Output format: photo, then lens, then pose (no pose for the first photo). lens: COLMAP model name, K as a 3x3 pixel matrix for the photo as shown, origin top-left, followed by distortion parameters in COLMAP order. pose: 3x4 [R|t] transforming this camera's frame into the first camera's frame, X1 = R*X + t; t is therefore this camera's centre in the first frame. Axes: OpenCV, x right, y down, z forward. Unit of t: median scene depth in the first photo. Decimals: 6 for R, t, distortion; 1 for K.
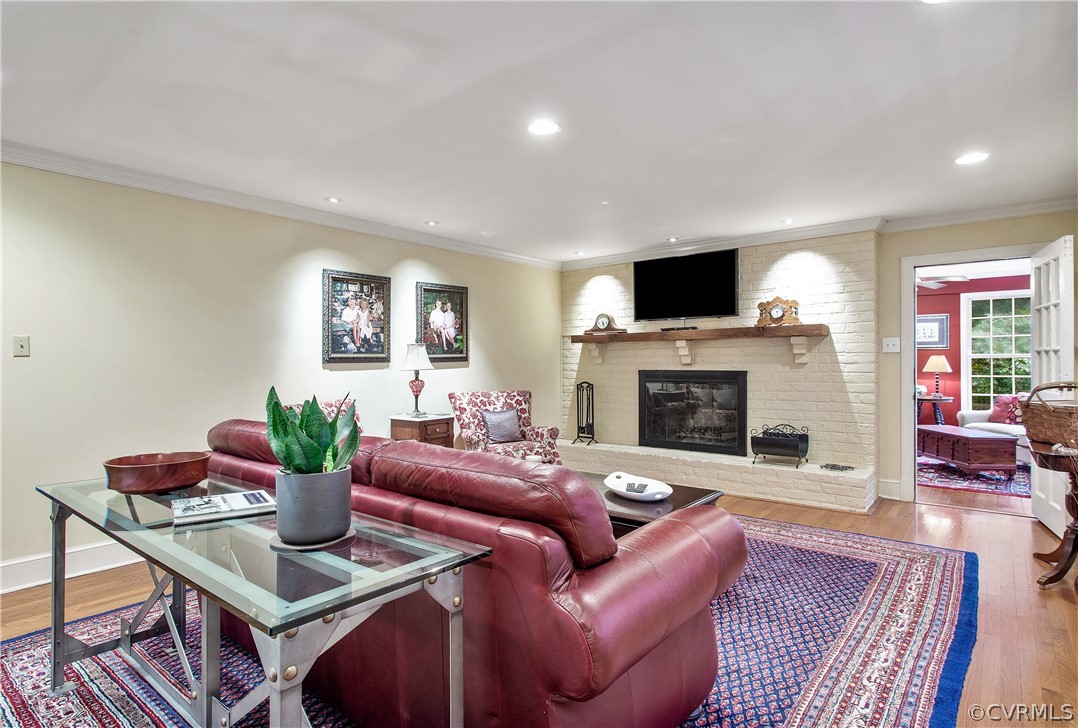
lens RADIAL K [[566.9, 0, 539.0], [0, 566.9, 364.0], [0, 0, 1]] dist [-0.000068, -0.000564]
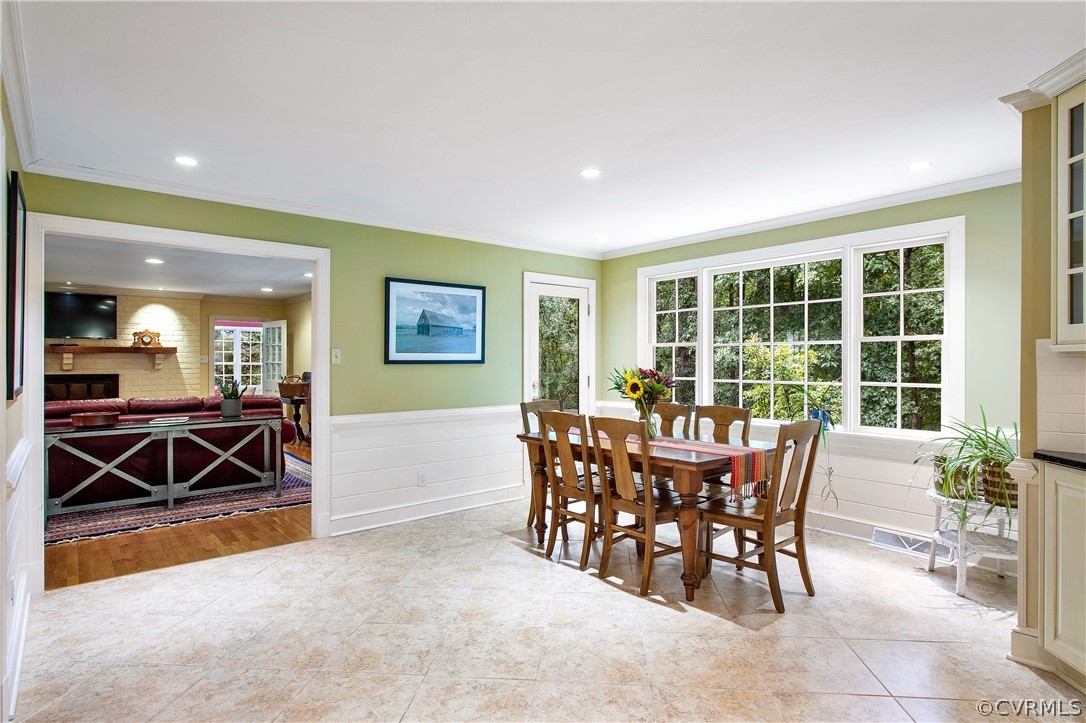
lens RADIAL K [[564.1, 0, 543.0], [0, 564.1, 361.5], [0, 0, 1]] dist [-0.002780, -0.001178]
pose [[0.172435, 0.001392, 0.985020, -1.046310], [-0.001999, 0.999997, -0.001063, -0.024874], [-0.985019, -0.001785, 0.172437, -0.459345]]
